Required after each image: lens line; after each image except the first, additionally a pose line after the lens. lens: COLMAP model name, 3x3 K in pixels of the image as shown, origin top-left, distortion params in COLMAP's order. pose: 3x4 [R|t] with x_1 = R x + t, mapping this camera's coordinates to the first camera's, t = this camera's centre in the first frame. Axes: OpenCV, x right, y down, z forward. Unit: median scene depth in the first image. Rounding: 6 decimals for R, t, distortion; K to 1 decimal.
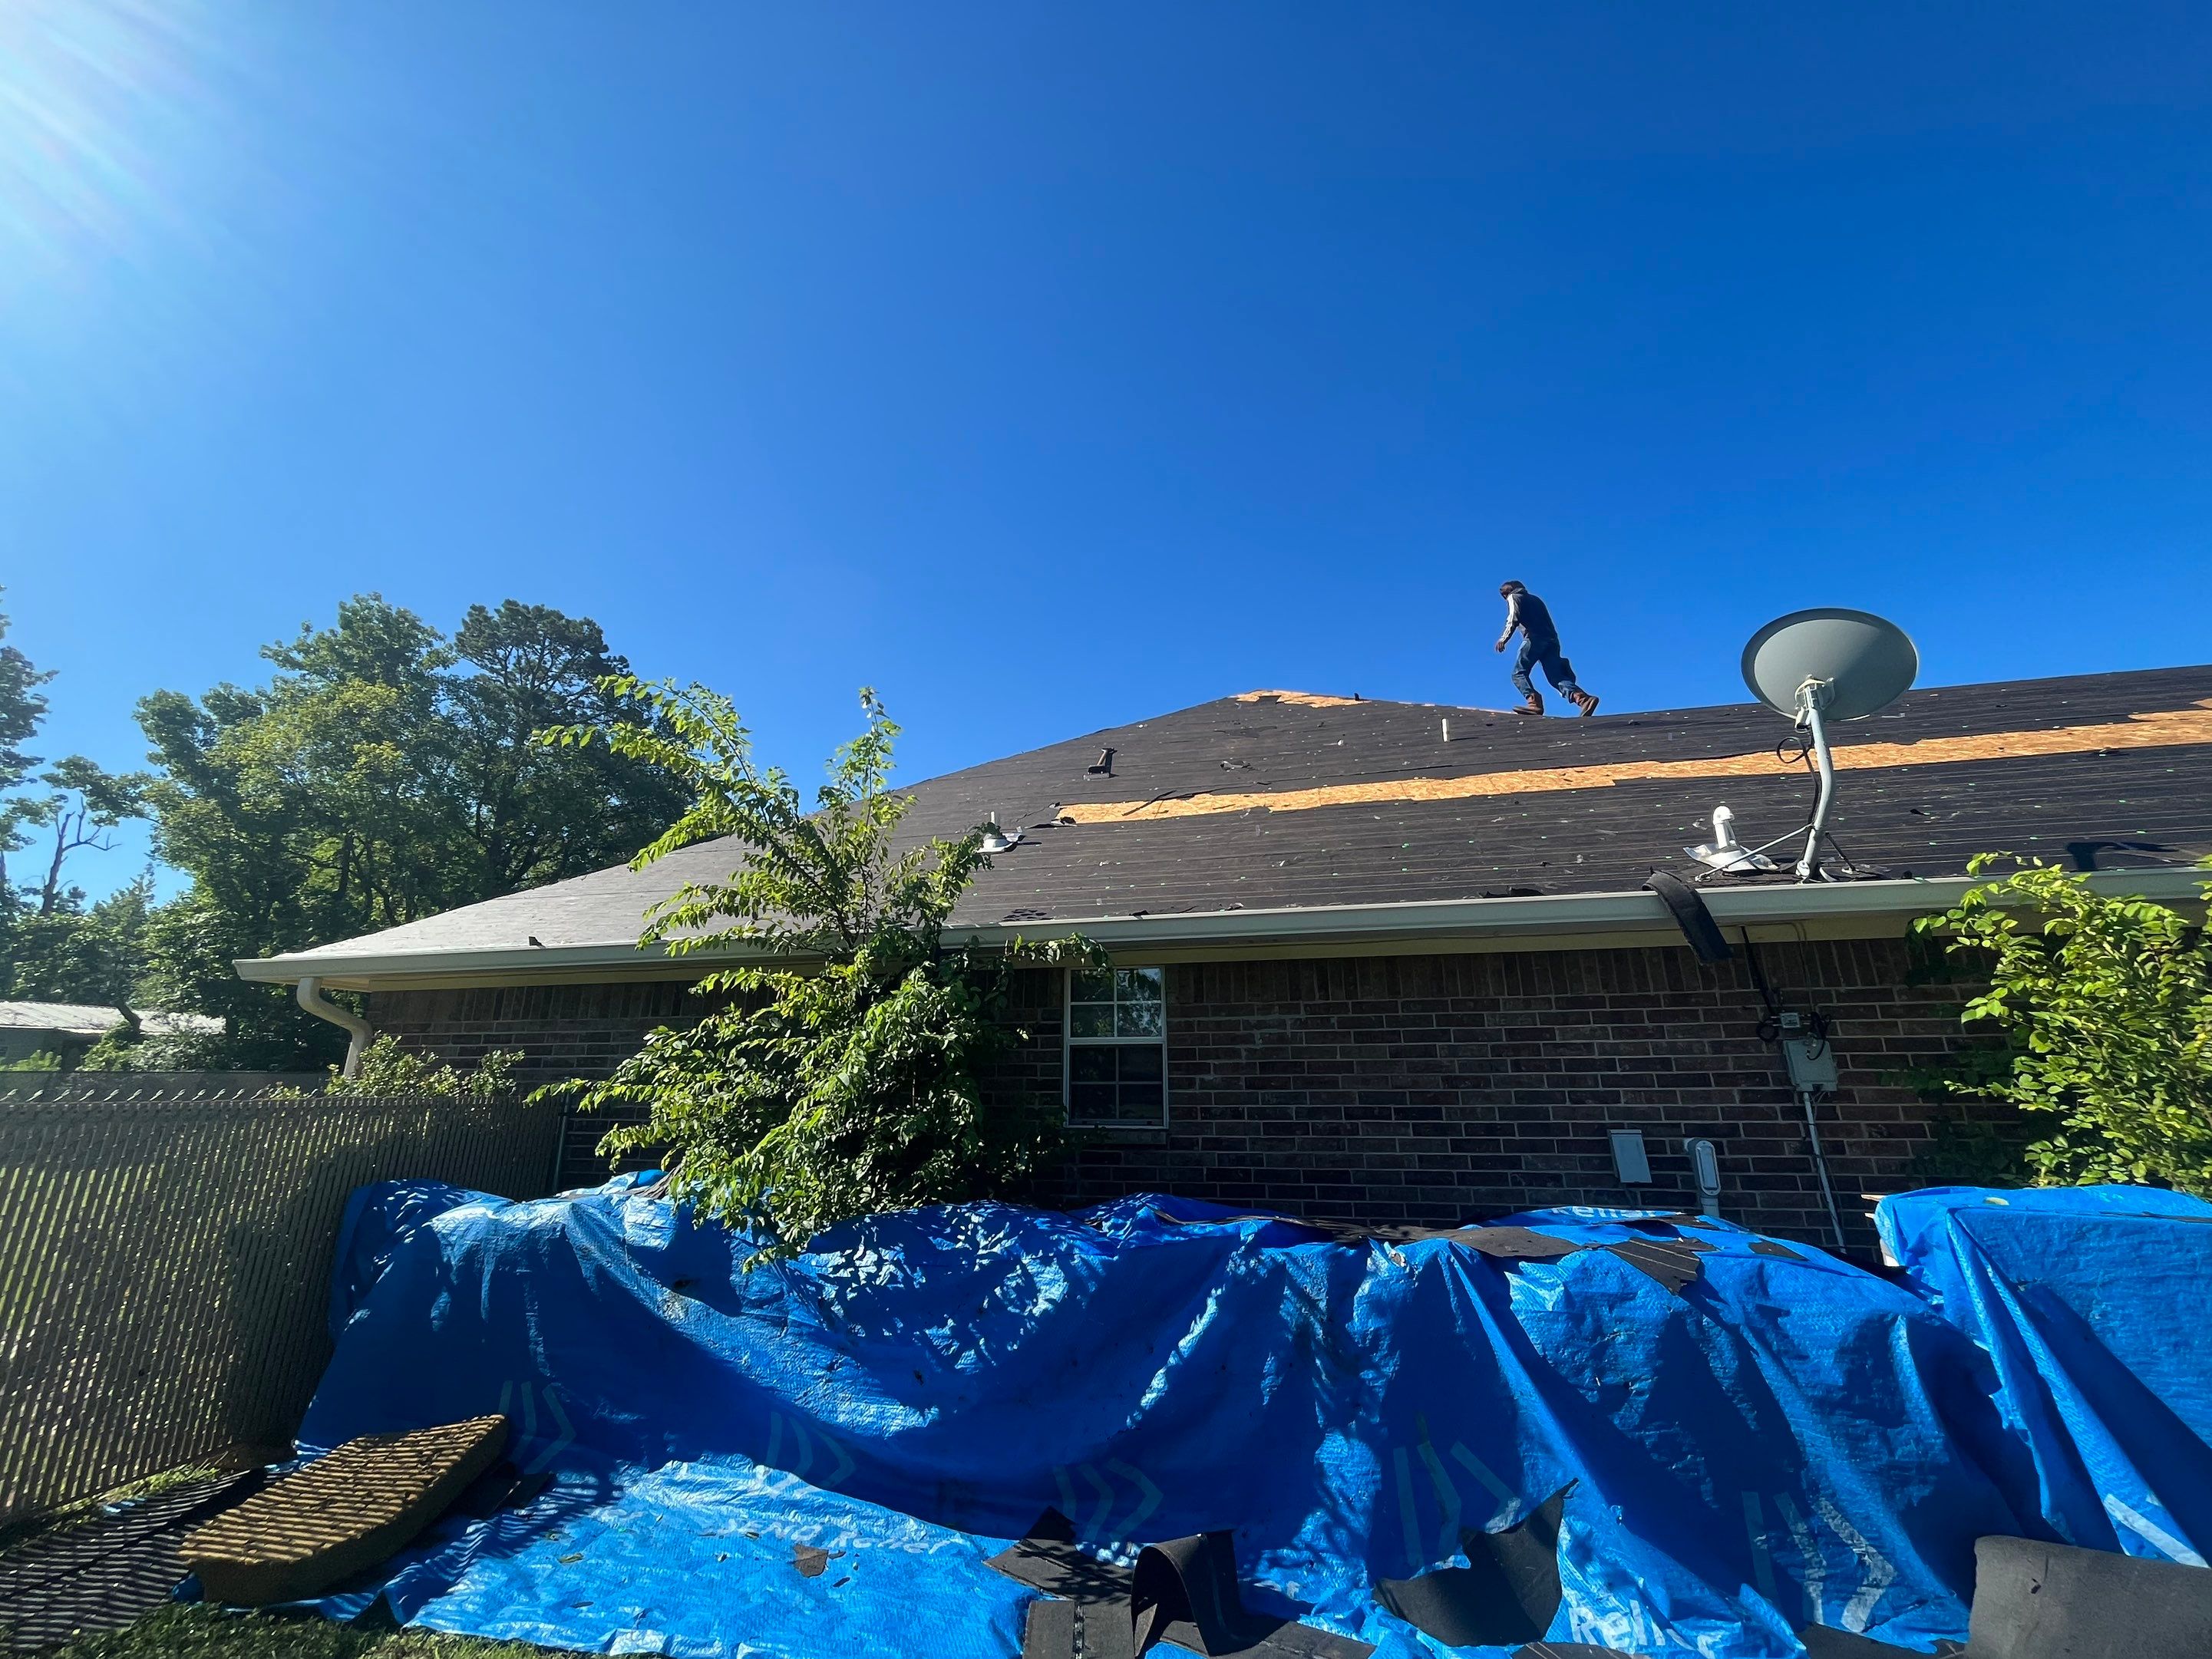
lens RADIAL K [[888.4, 0, 1107.2], [0, 888.4, 825.0], [0, 0, 1]] dist [-0.002415, -0.001399]
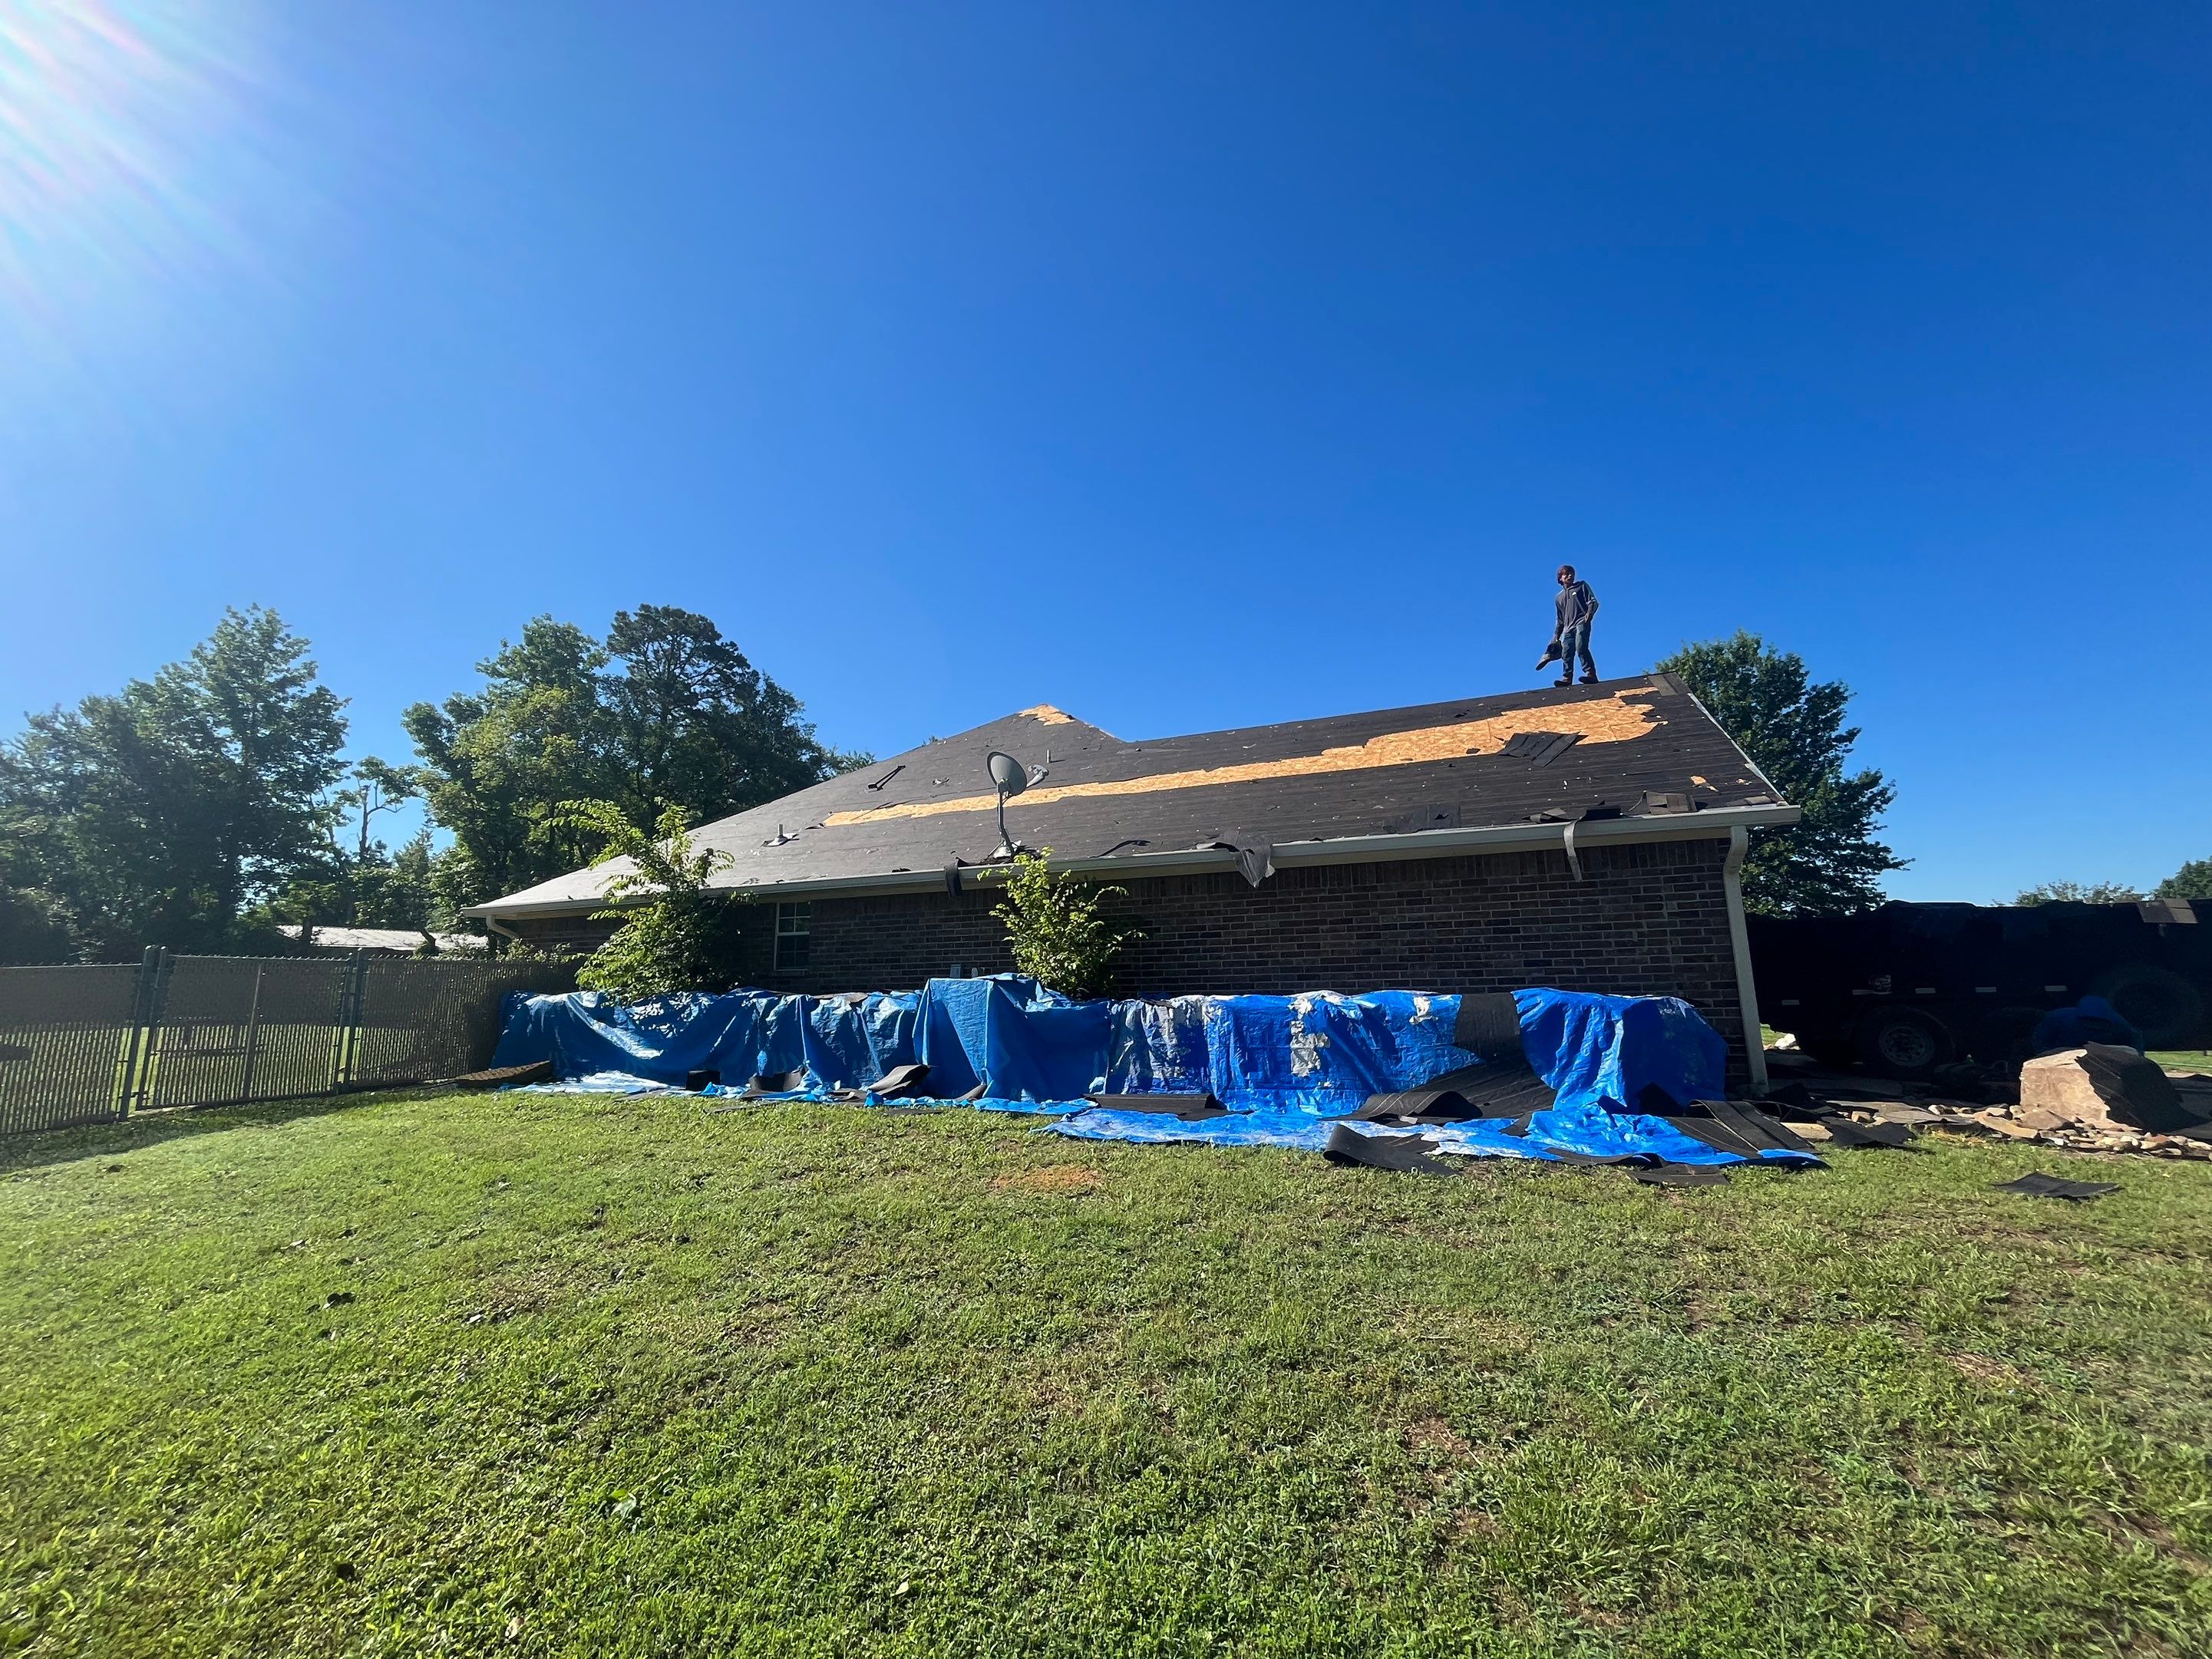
lens RADIAL K [[888.4, 0, 1104.7], [0, 888.4, 821.4], [0, 0, 1]] dist [-0.002415, -0.001399]
pose [[0.983922, -0.044305, -0.173014, 1.235347], [0.061739, 0.993394, 0.096726, -0.221780], [0.167586, -0.105852, 0.980158, -1.103848]]
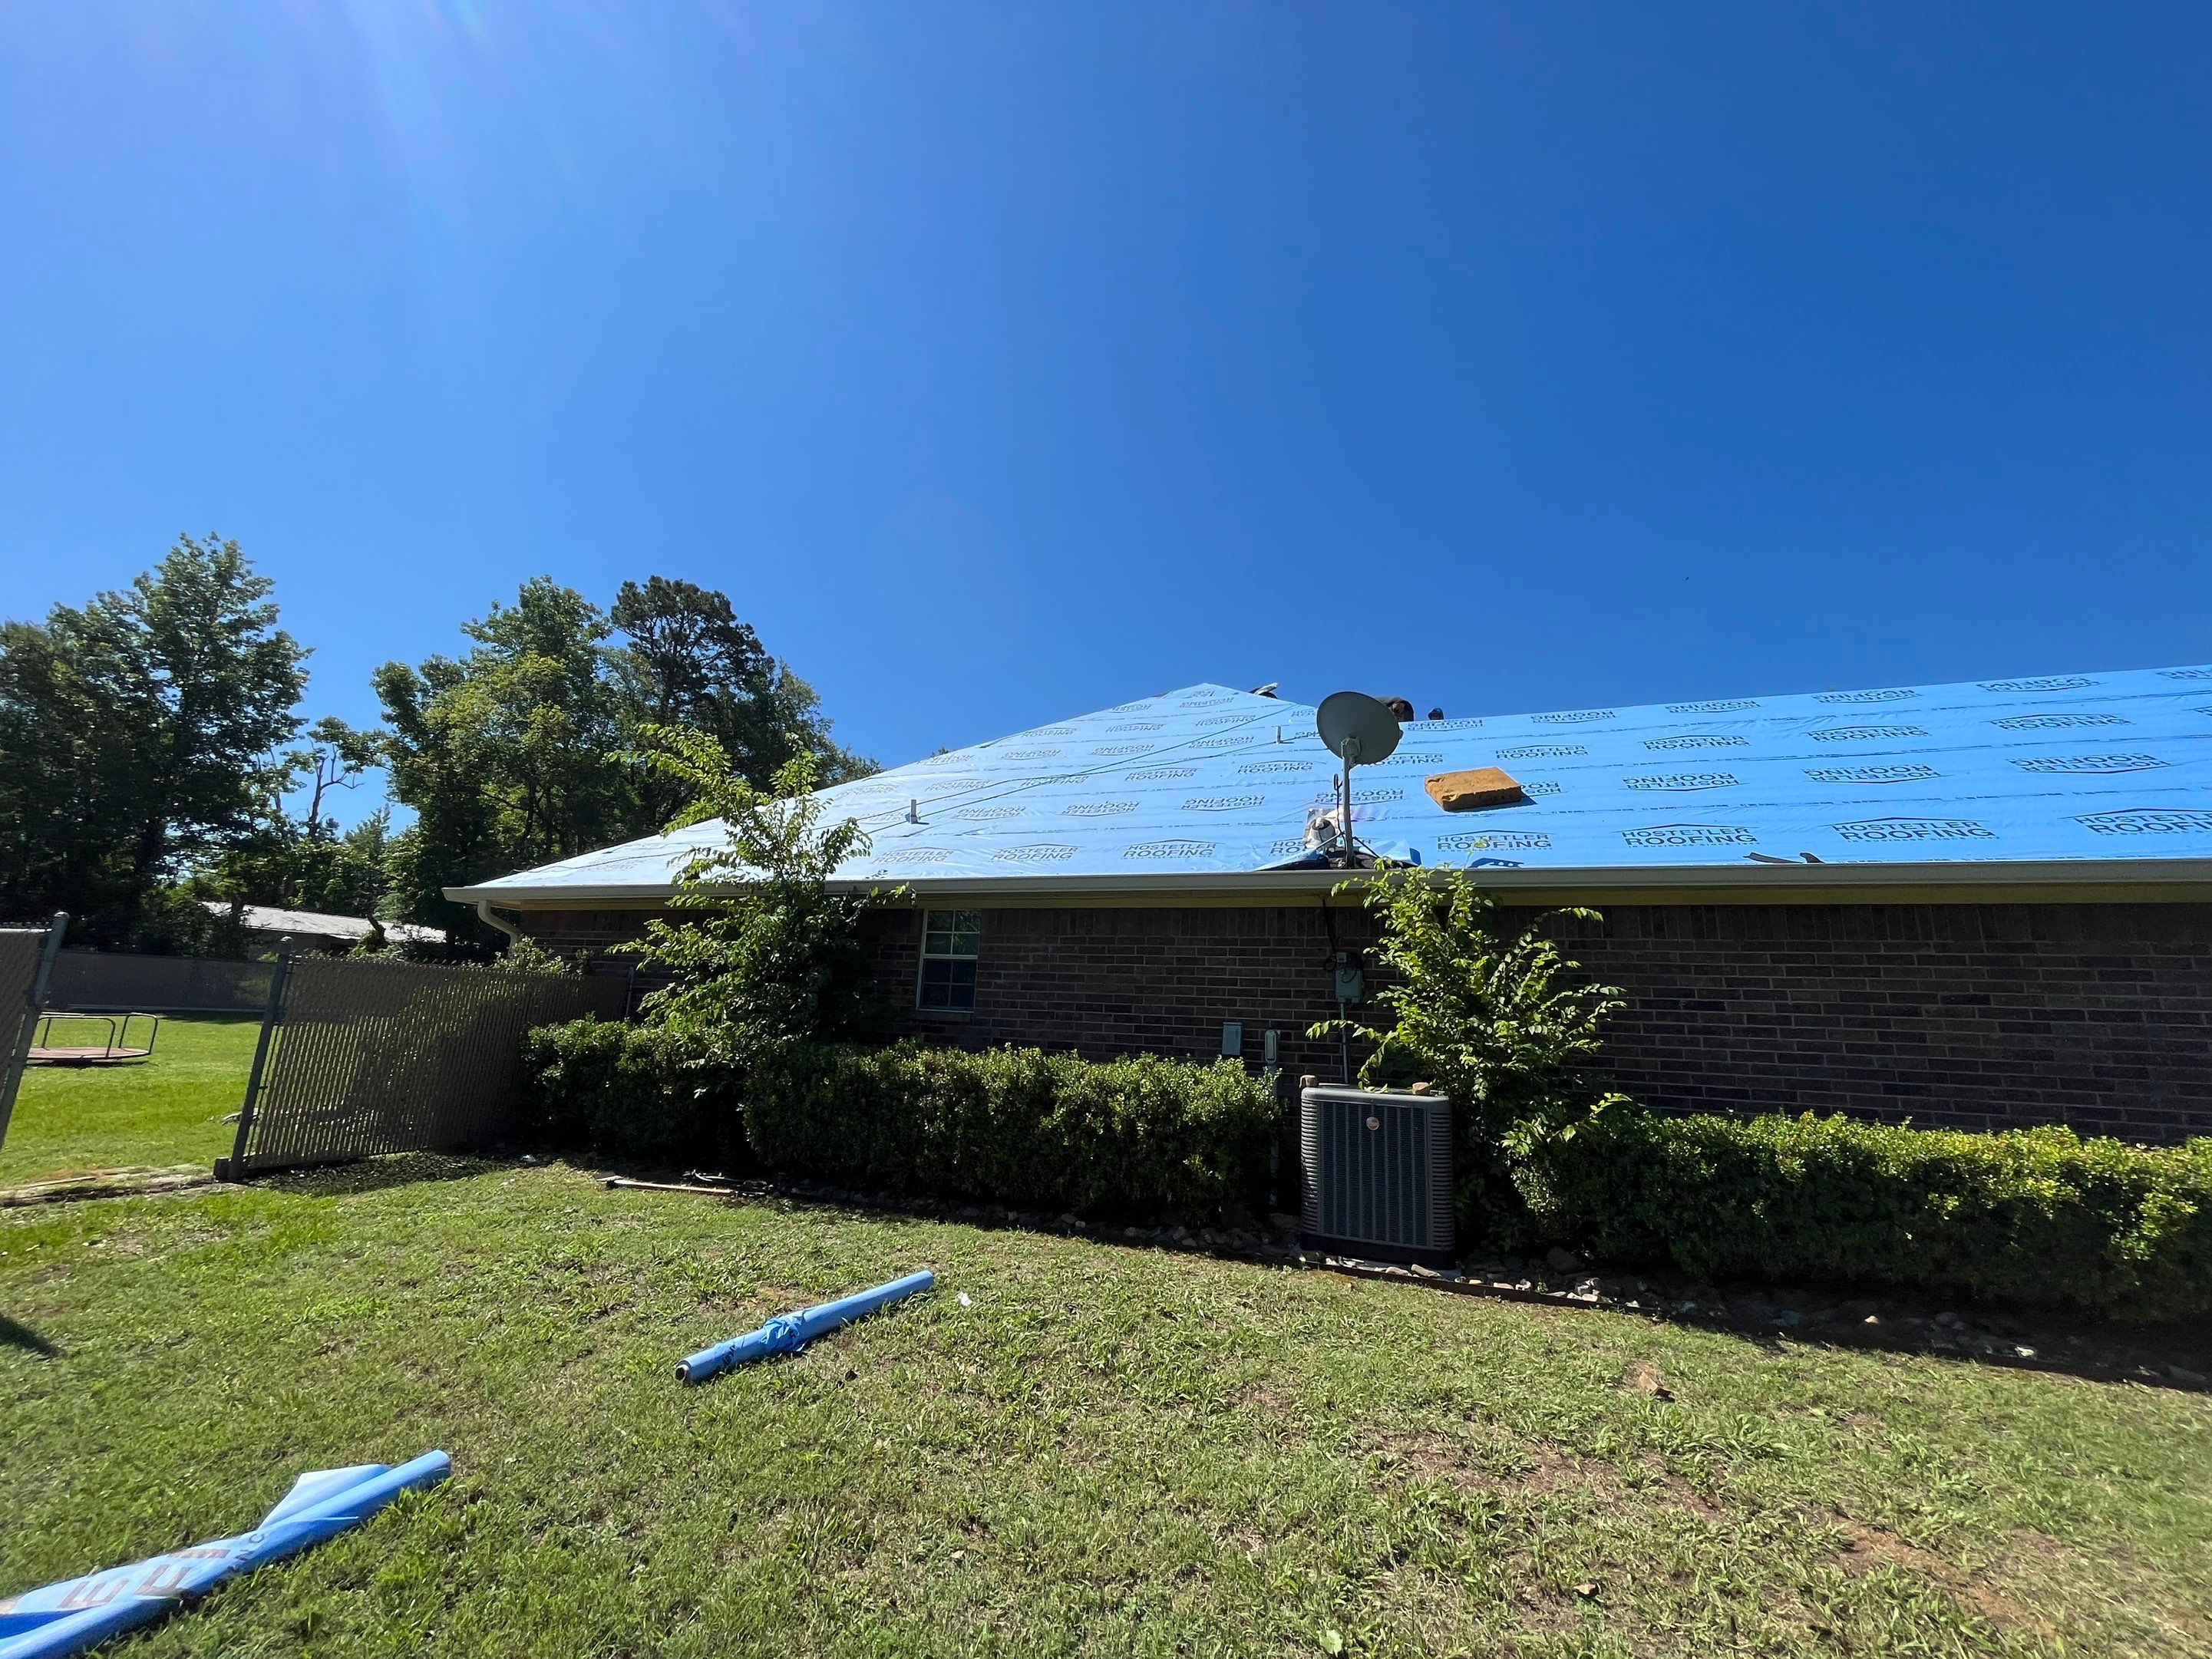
lens RADIAL K [[888.4, 0, 1105.4], [0, 888.4, 821.3], [0, 0, 1]] dist [-0.002415, -0.001399]
pose [[0.989862, 0.017663, -0.140929, 0.495479], [-0.009387, 0.998204, 0.059174, -0.085706], [0.141721, -0.057252, 0.988250, -0.474754]]
